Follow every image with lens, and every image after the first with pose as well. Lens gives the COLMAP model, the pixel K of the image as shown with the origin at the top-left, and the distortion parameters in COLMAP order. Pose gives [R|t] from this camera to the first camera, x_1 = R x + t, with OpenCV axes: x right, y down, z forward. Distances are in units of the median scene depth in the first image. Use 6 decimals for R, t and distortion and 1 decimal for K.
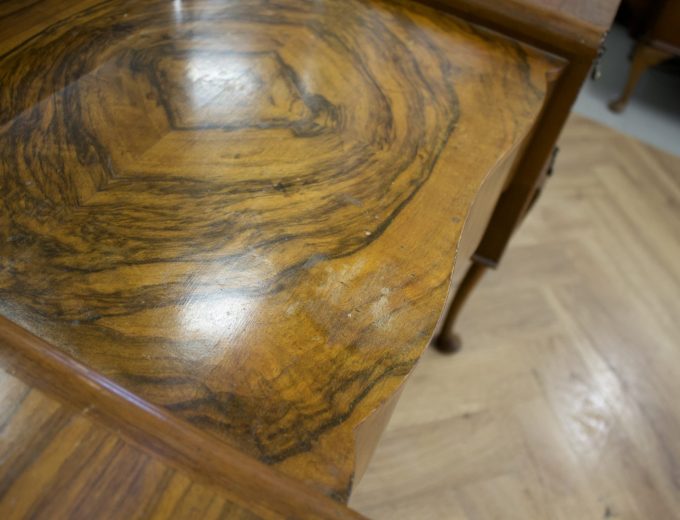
lens RADIAL K [[654.3, 0, 338.5], [0, 654.3, 257.8], [0, 0, 1]] dist [-0.108899, 0.000000]
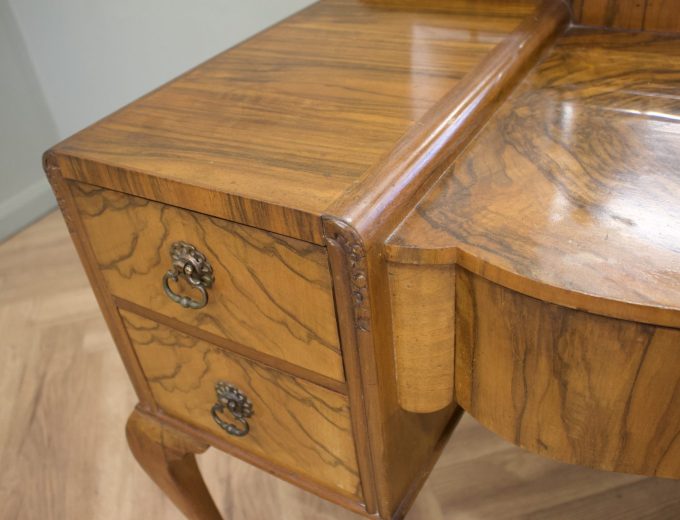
lens RADIAL K [[654.3, 0, 336.6], [0, 654.3, 263.6], [0, 0, 1]] dist [-0.108899, 0.000000]
pose [[-0.104615, 0.466904, -0.878098, 0.905720], [-0.649412, 0.636636, 0.415883, -0.074519], [0.753206, 0.613755, 0.236611, 0.404379]]
